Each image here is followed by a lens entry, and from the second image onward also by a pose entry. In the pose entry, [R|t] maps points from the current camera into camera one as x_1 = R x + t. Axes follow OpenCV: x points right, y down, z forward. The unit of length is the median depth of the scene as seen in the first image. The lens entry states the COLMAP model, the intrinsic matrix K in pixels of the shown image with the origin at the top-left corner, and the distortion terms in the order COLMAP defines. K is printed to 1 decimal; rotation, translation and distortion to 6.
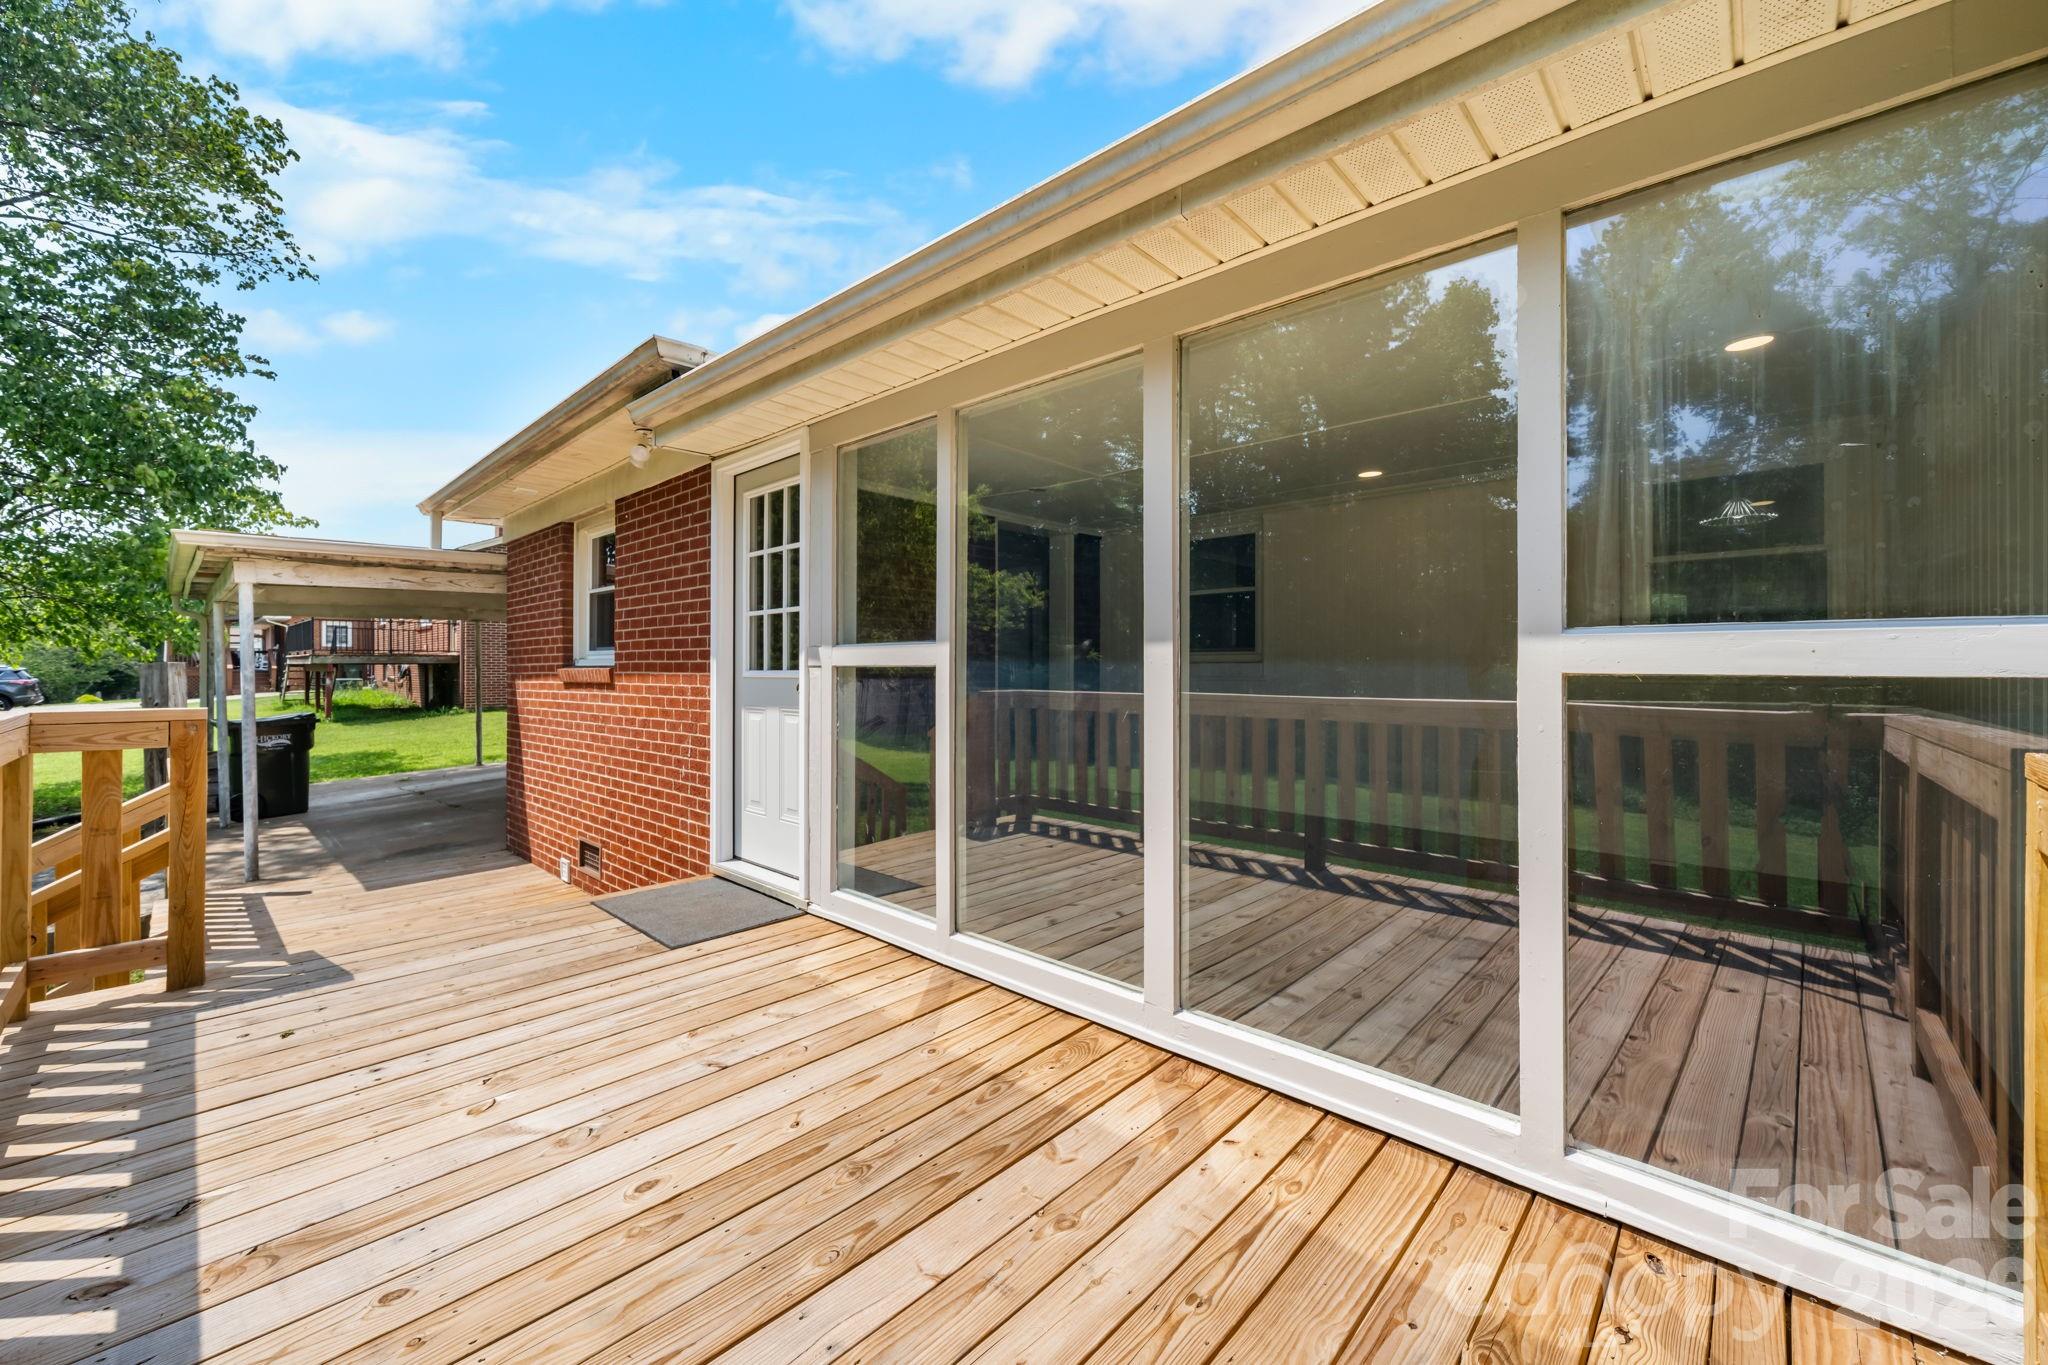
lens RADIAL K [[798.2, 0, 1012.5], [0, 798.2, 678.6], [0, 0, 1]] dist [0.000694, 0.000028]
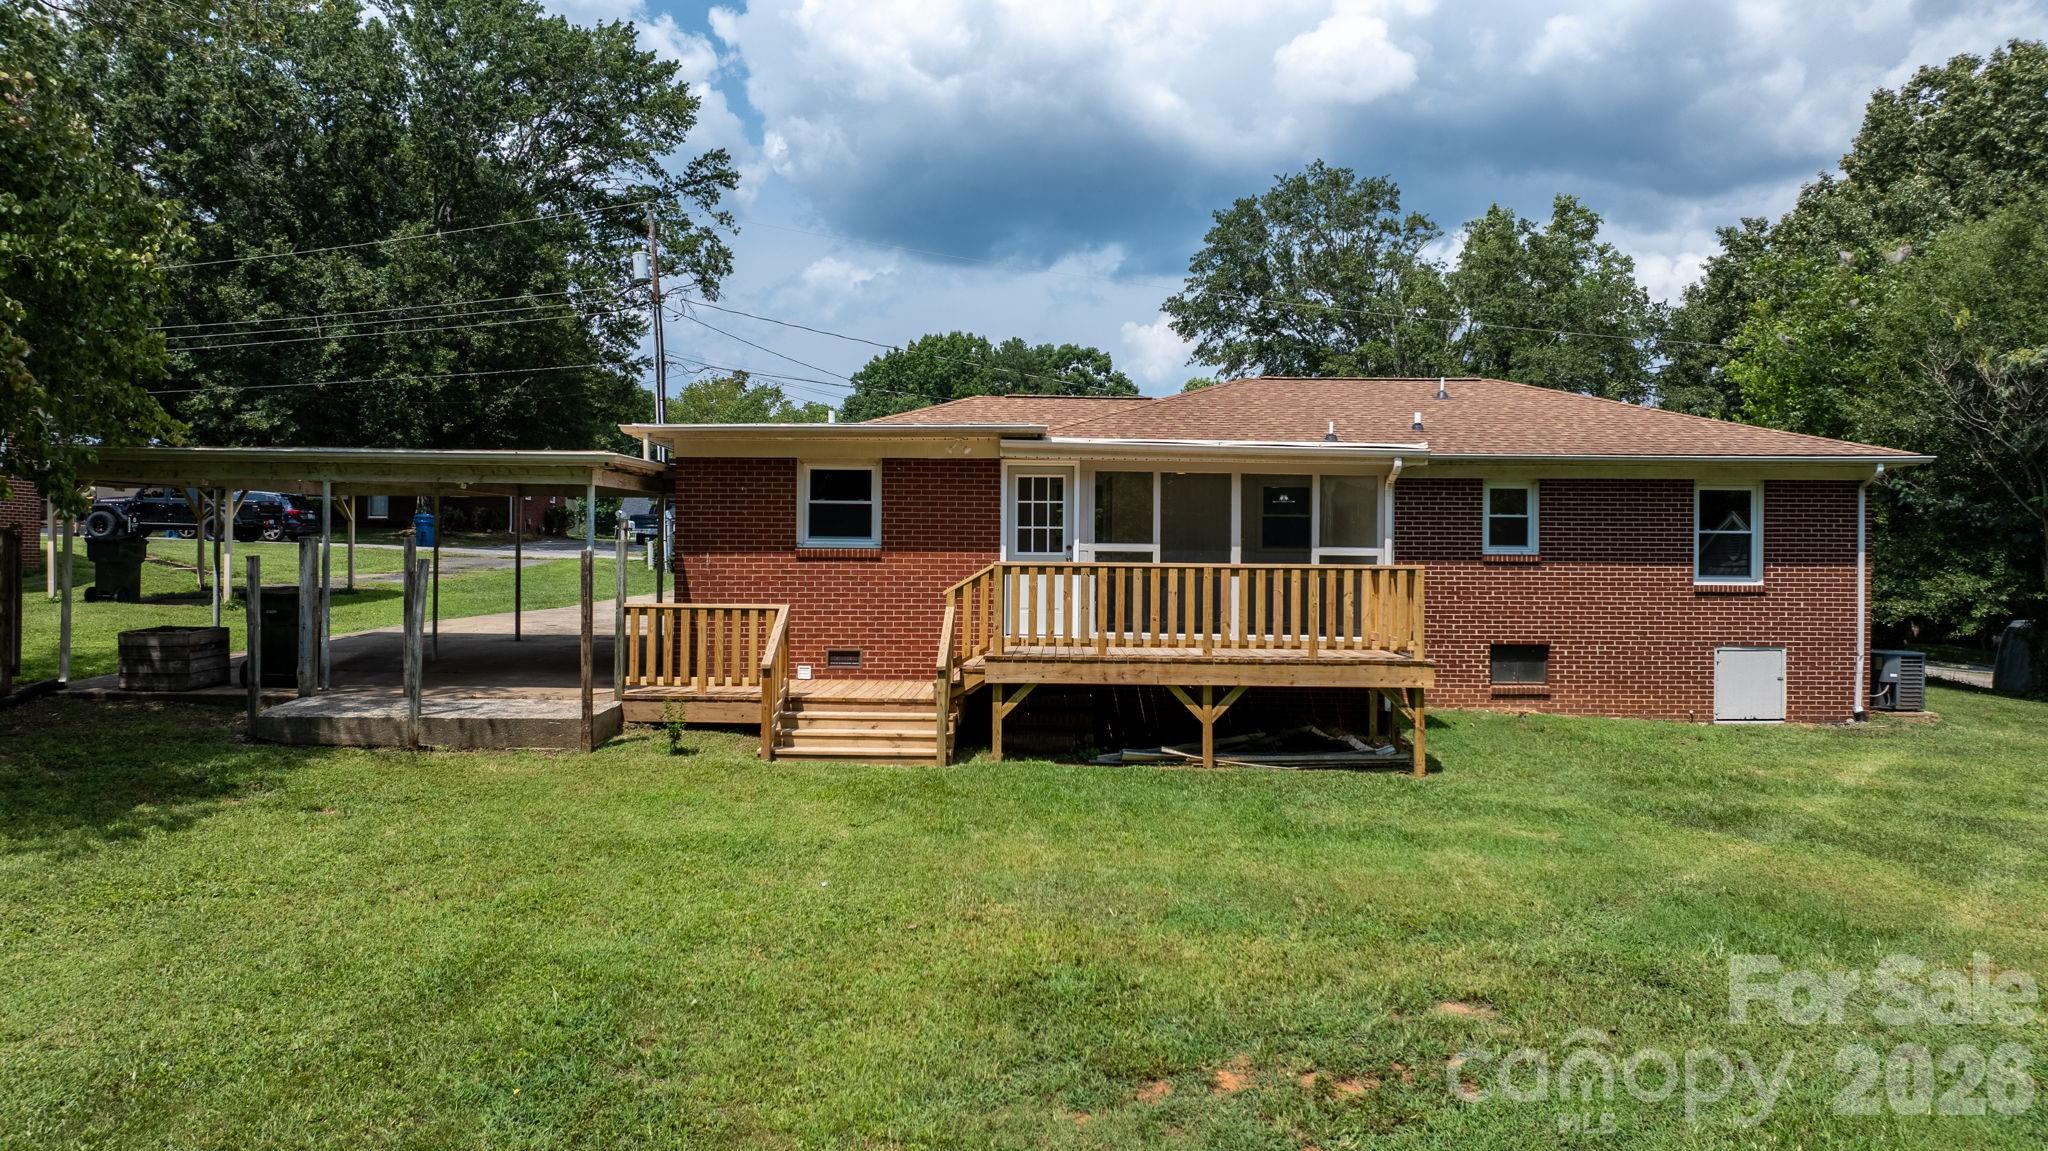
lens RADIAL K [[1411.1, 0, 1036.3], [0, 1411.1, 585.7], [0, 0, 1]] dist [-0.000368, 0.006204]
pose [[0.730275, -0.007896, 0.683108, -3.228443], [-0.000002, 0.999933, 0.011560, 0.041504], [-0.683153, -0.008443, 0.730226, -2.098960]]
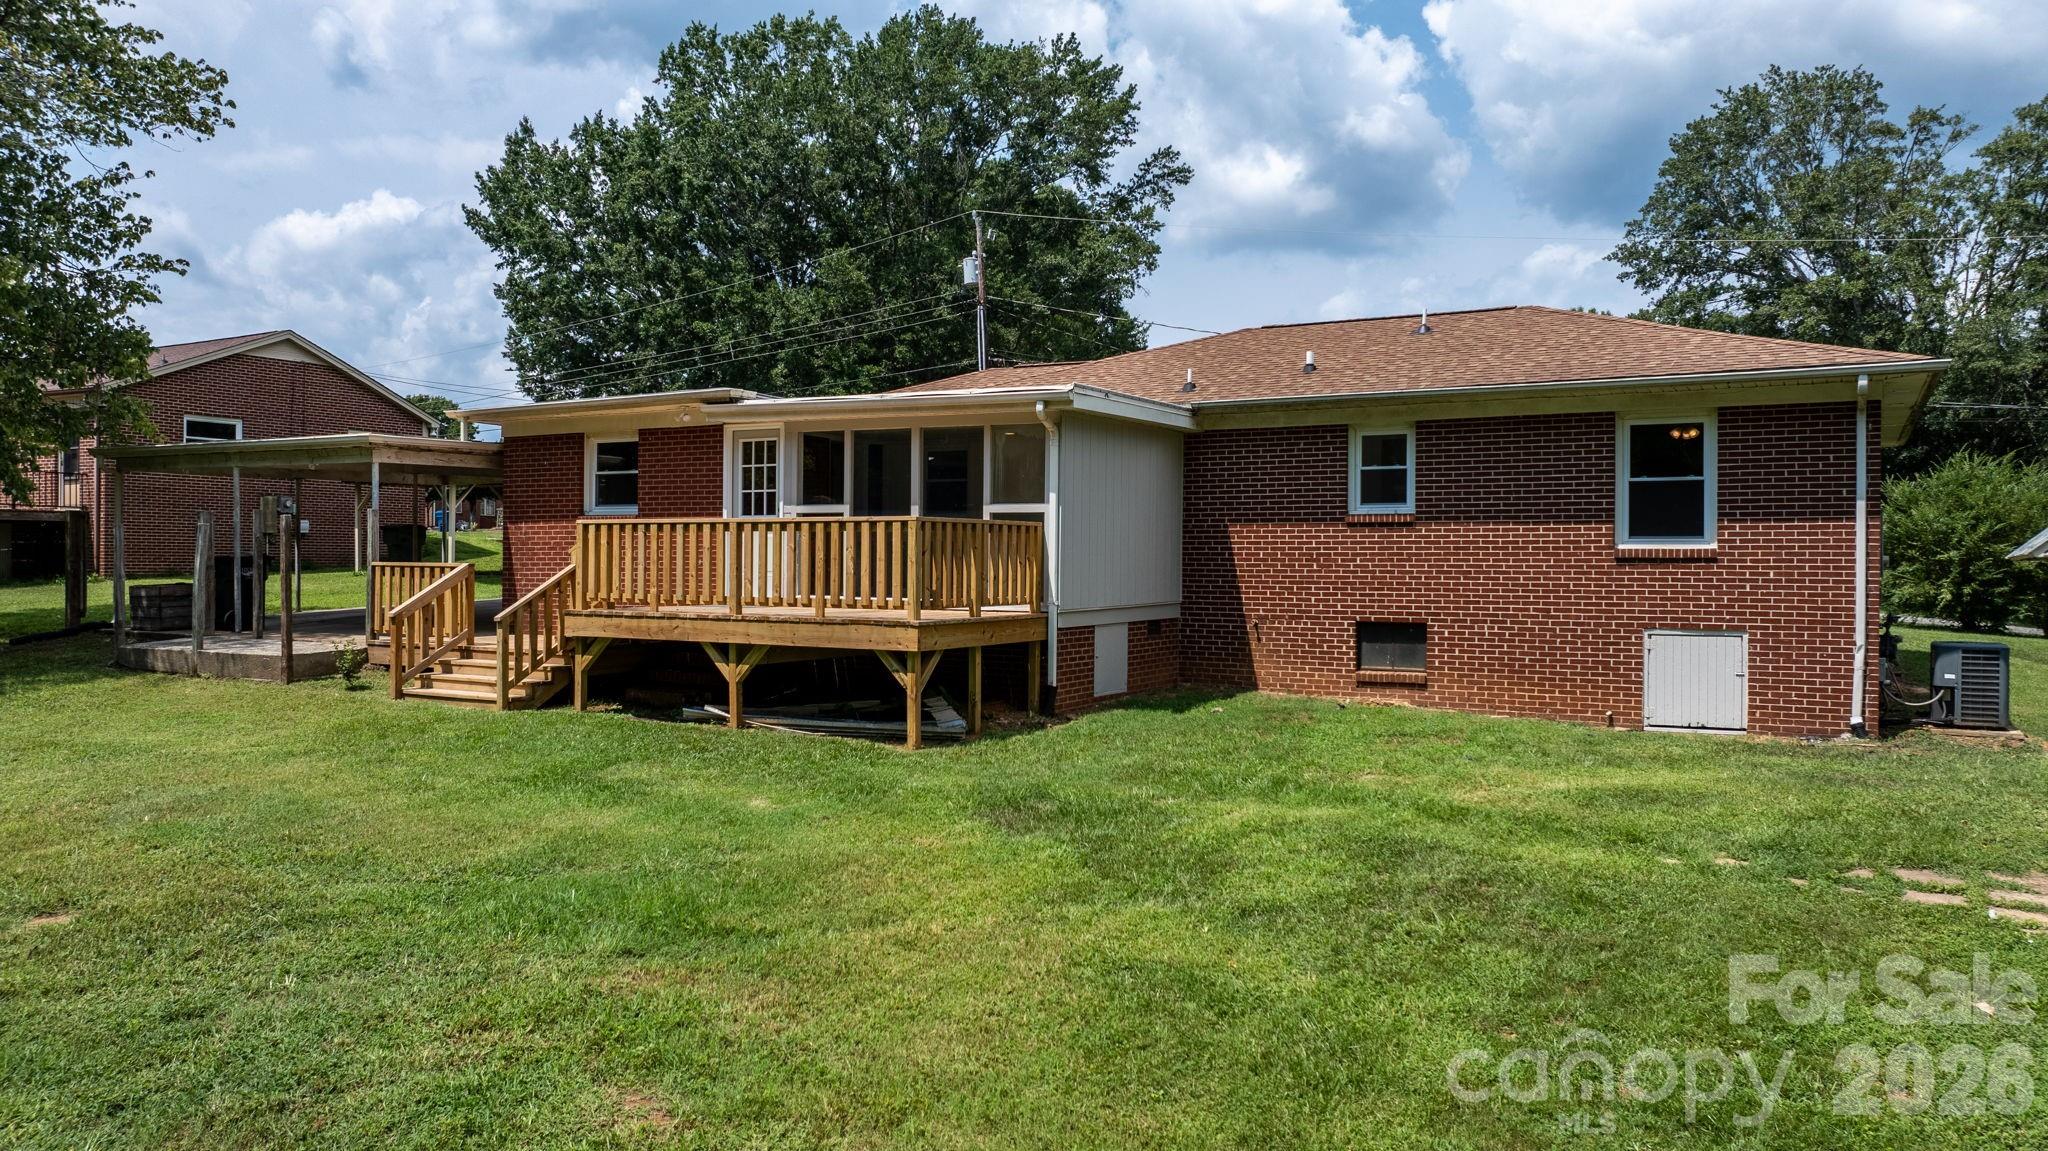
lens RADIAL K [[1411.1, 0, 1039.0], [0, 1411.1, 583.9], [0, 0, 1]] dist [-0.000368, 0.006204]
pose [[0.966469, -0.002400, 0.256771, -0.583832], [-0.000286, 0.999946, 0.010420, 0.154574], [-0.256782, -0.010144, 0.966416, -3.376469]]
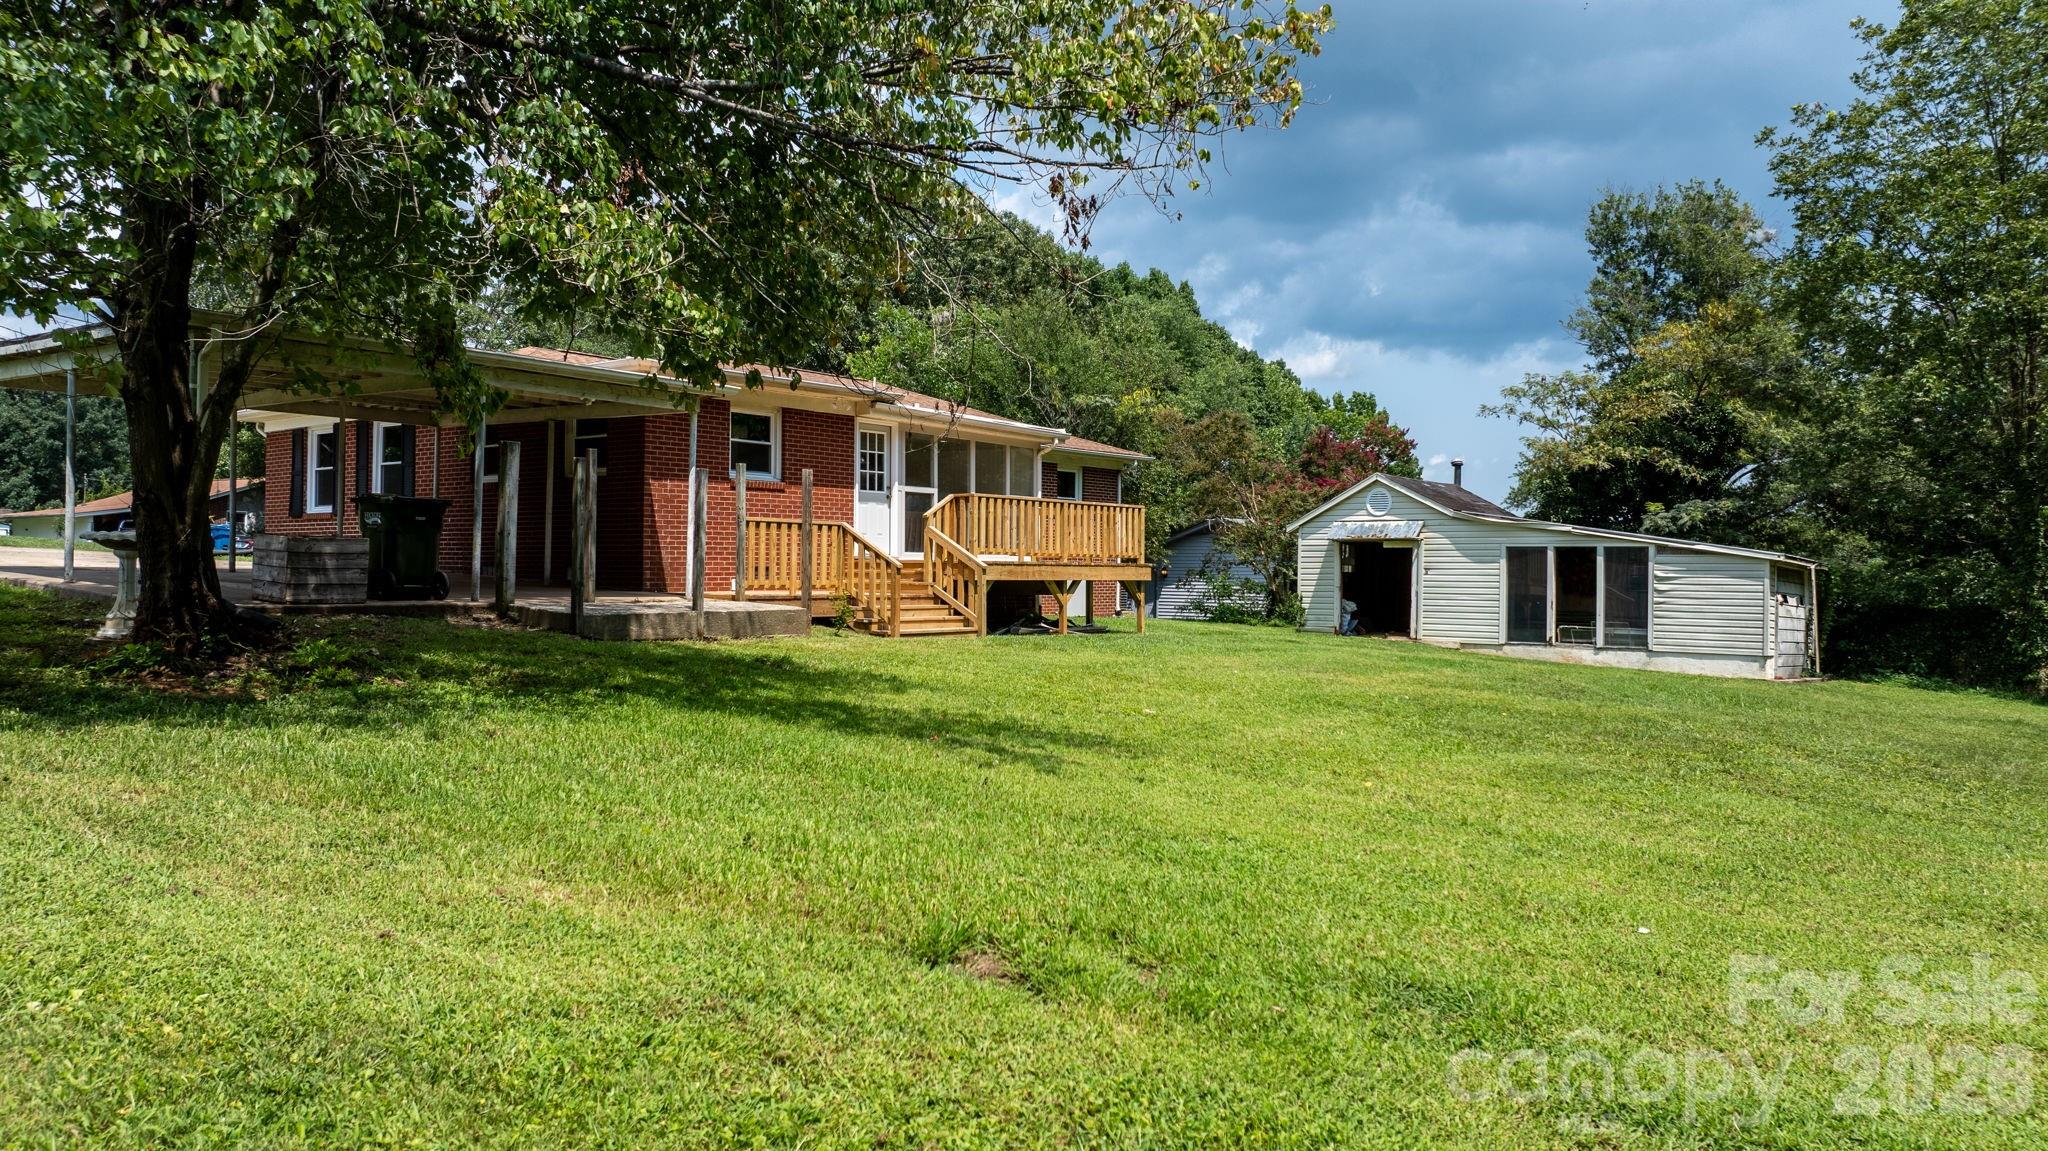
lens RADIAL K [[1411.1, 0, 1014.4], [0, 1411.1, 571.9], [0, 0, 1]] dist [-0.000368, 0.006204]
pose [[-0.093462, -0.008612, 0.995586, -5.880662], [-0.002569, 0.999961, 0.008408, 0.260782], [-0.995620, -0.001772, -0.093480, 0.971618]]
